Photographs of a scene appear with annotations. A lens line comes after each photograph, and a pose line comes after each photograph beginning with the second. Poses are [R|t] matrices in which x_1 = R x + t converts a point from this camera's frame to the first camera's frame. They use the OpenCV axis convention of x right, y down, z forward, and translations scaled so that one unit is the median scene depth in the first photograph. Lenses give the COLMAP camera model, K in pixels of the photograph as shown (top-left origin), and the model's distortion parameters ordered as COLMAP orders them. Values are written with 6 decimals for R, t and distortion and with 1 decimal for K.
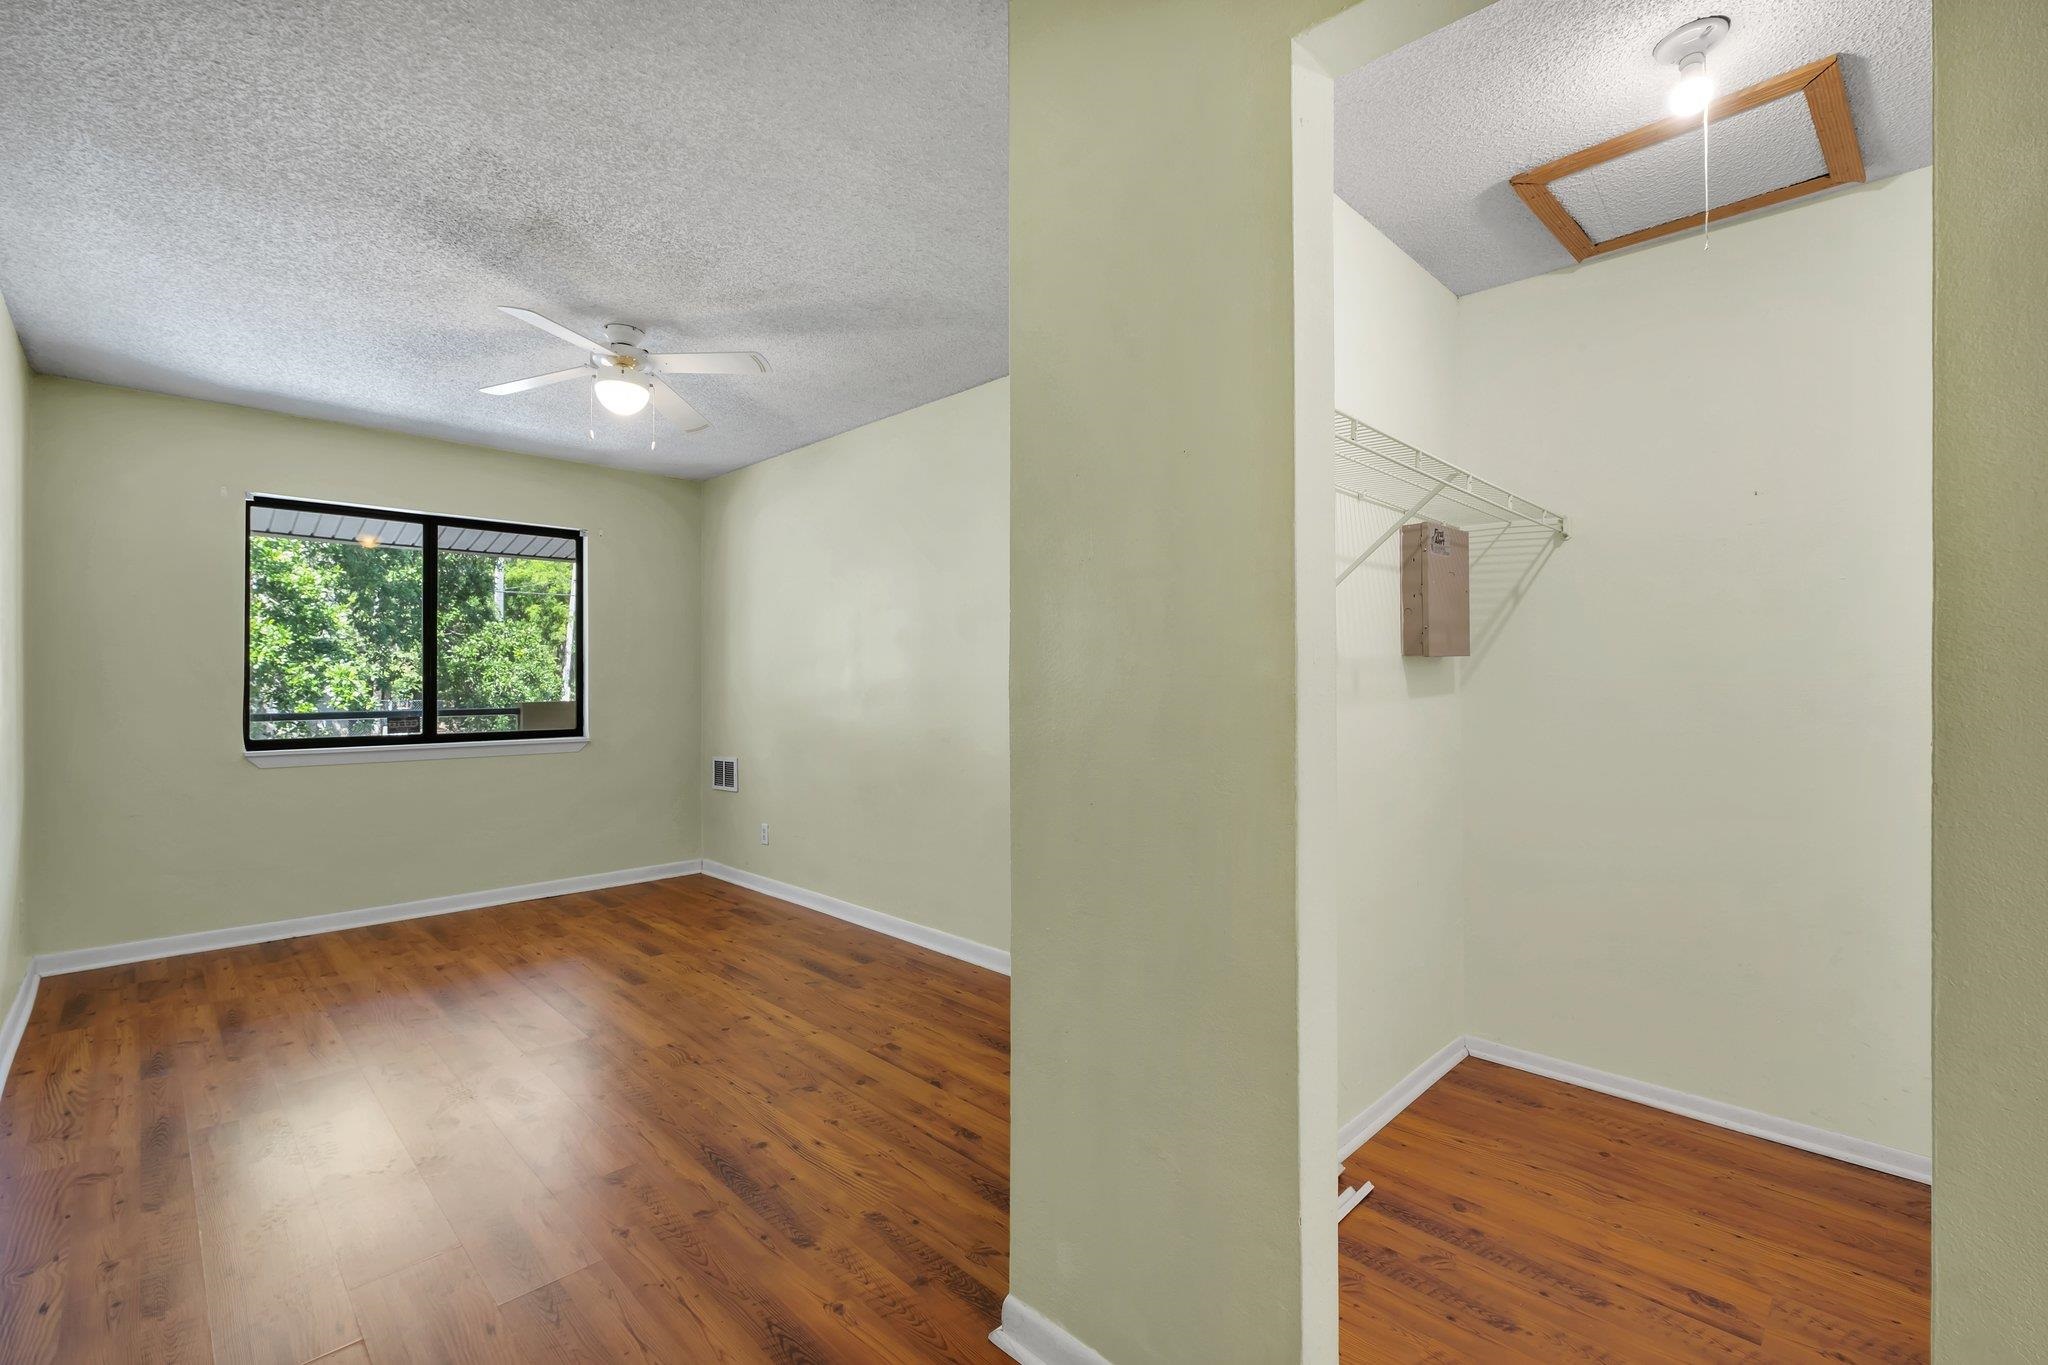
lens RADIAL K [[882.1, 0, 1012.0], [0, 882.1, 673.7], [0, 0, 1]] dist [-0.001070, -0.000580]
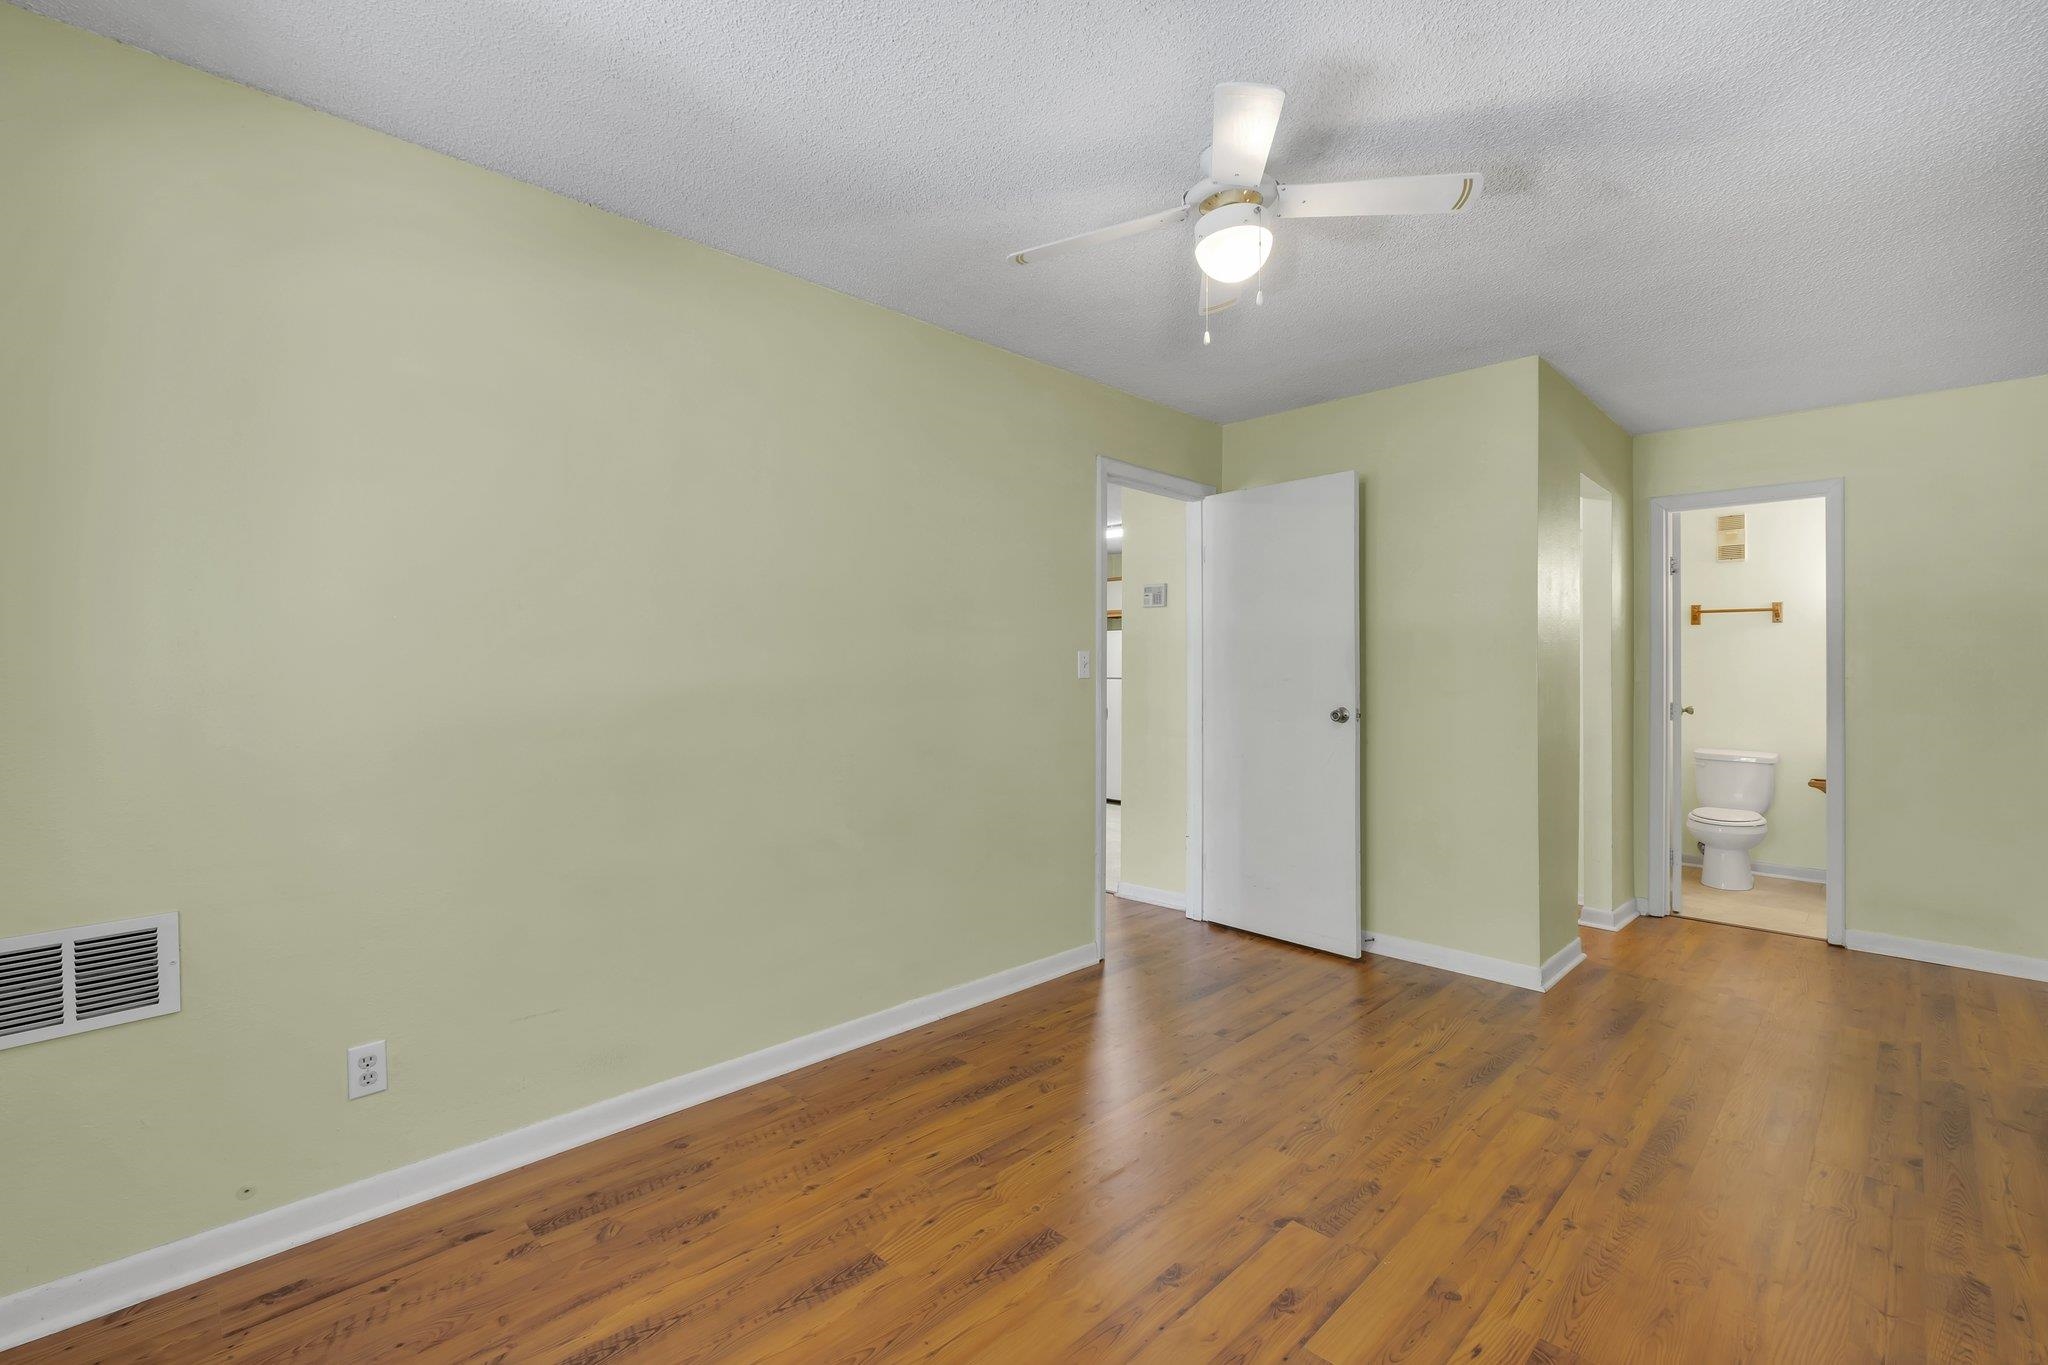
lens RADIAL K [[882.1, 0, 1012.0], [0, 882.1, 673.7], [0, 0, 1]] dist [-0.001070, -0.000580]
pose [[0.009527, 0.000055, 0.999955, -0.954769], [-0.009072, 0.999959, 0.000032, 0.001174], [-0.999913, -0.009072, 0.009527, 1.005819]]
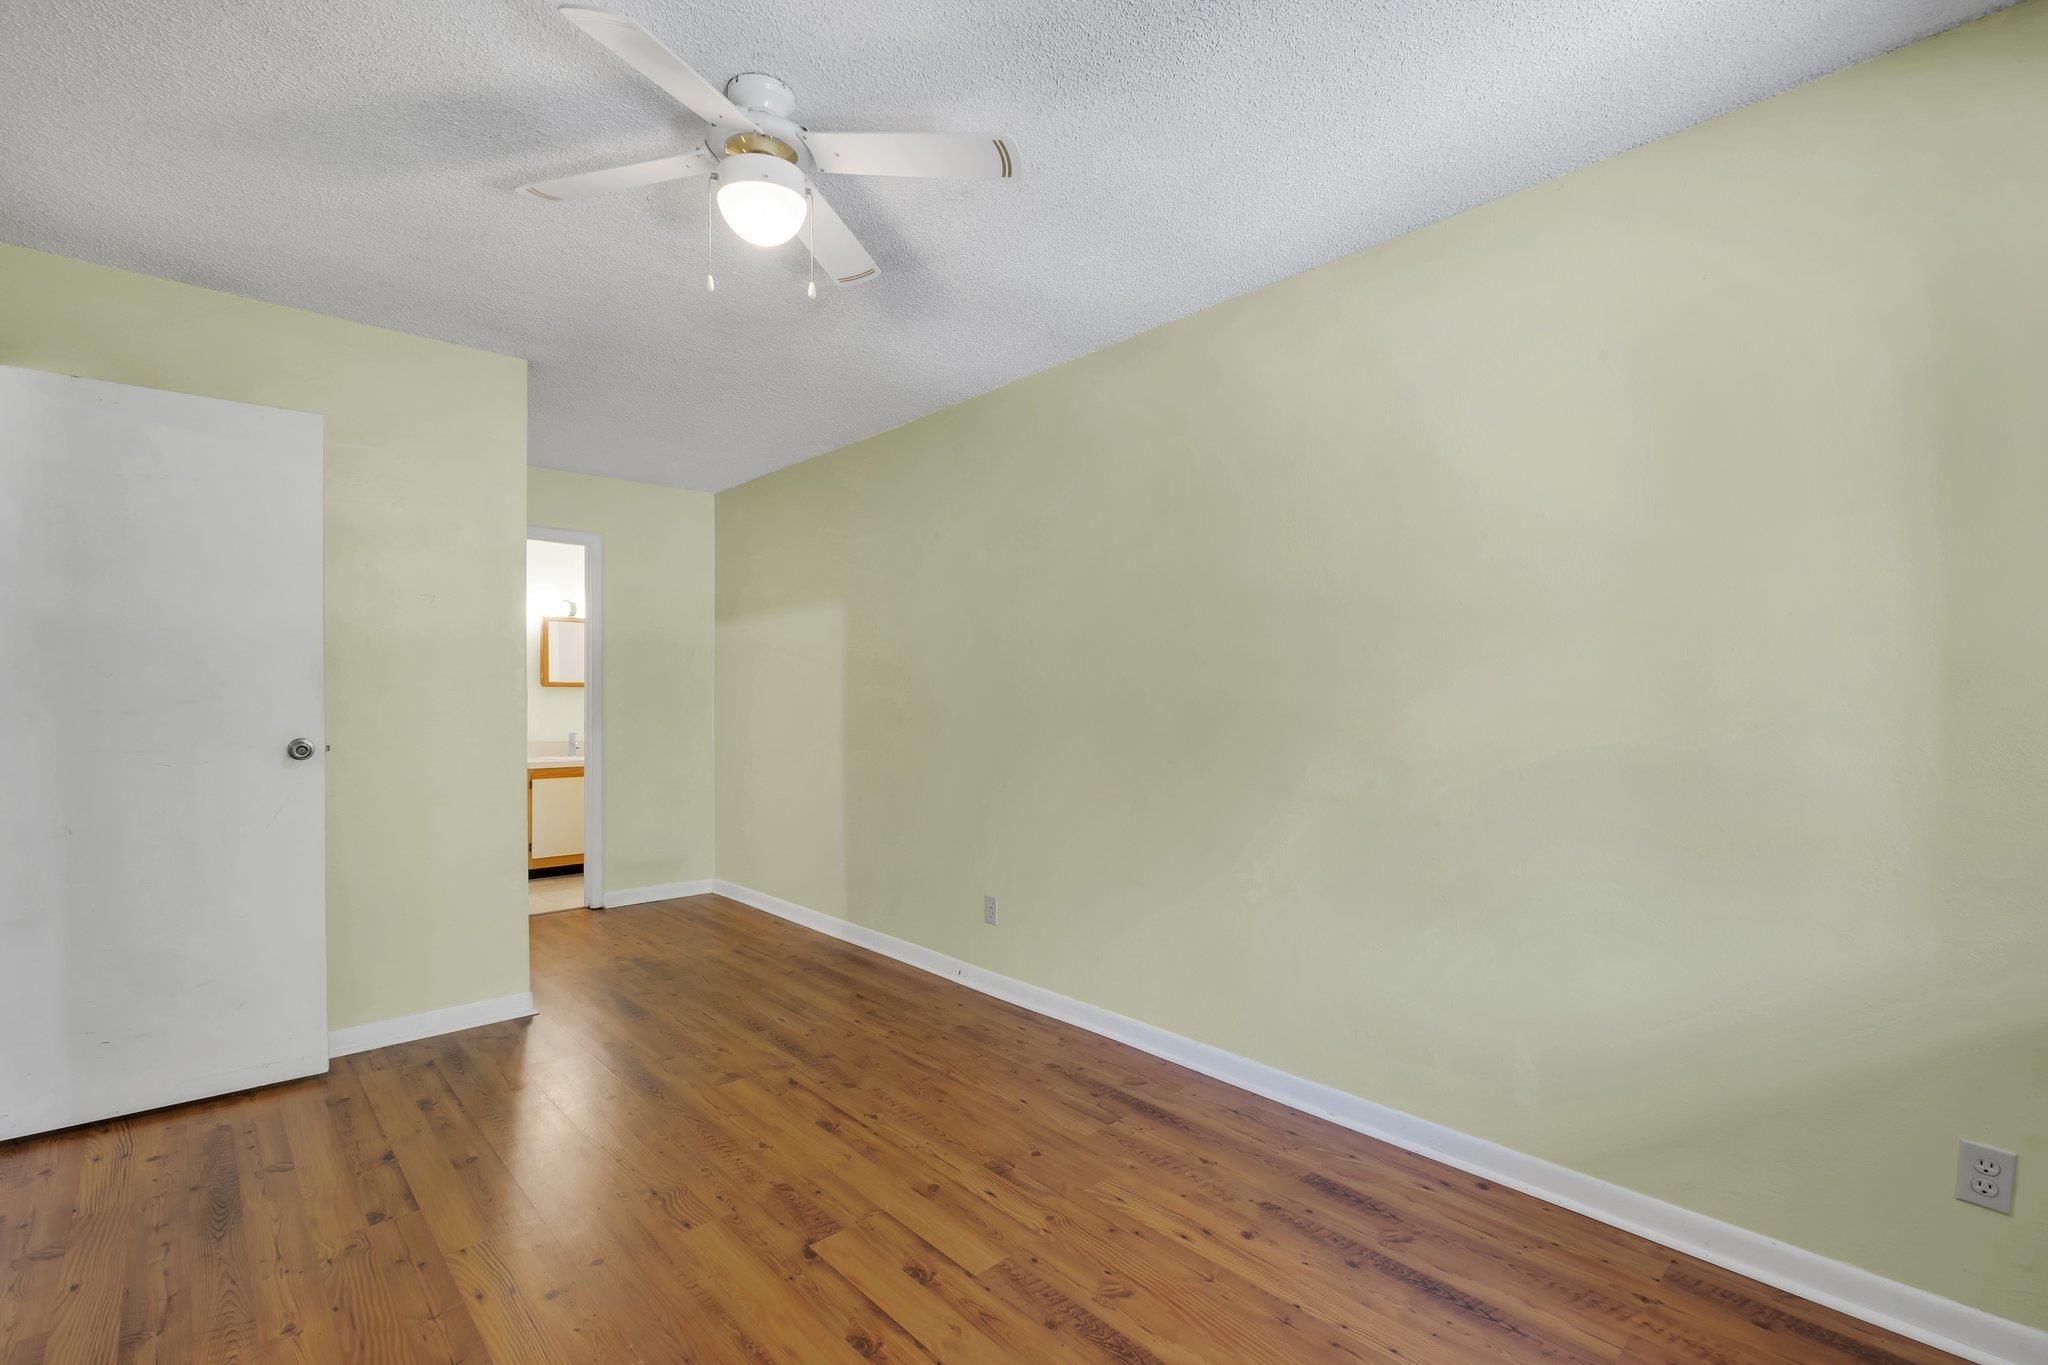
lens RADIAL K [[920.9, 0, 1024.0], [0, 920.9, 682.5], [0, 0, 1]] dist [-0.003356, -0.000352]
pose [[-0.999539, 0.003204, 0.030203, -0.549981], [0.002683, 0.999847, -0.017261, 0.006377], [-0.030254, -0.017172, -0.999395, 1.399466]]
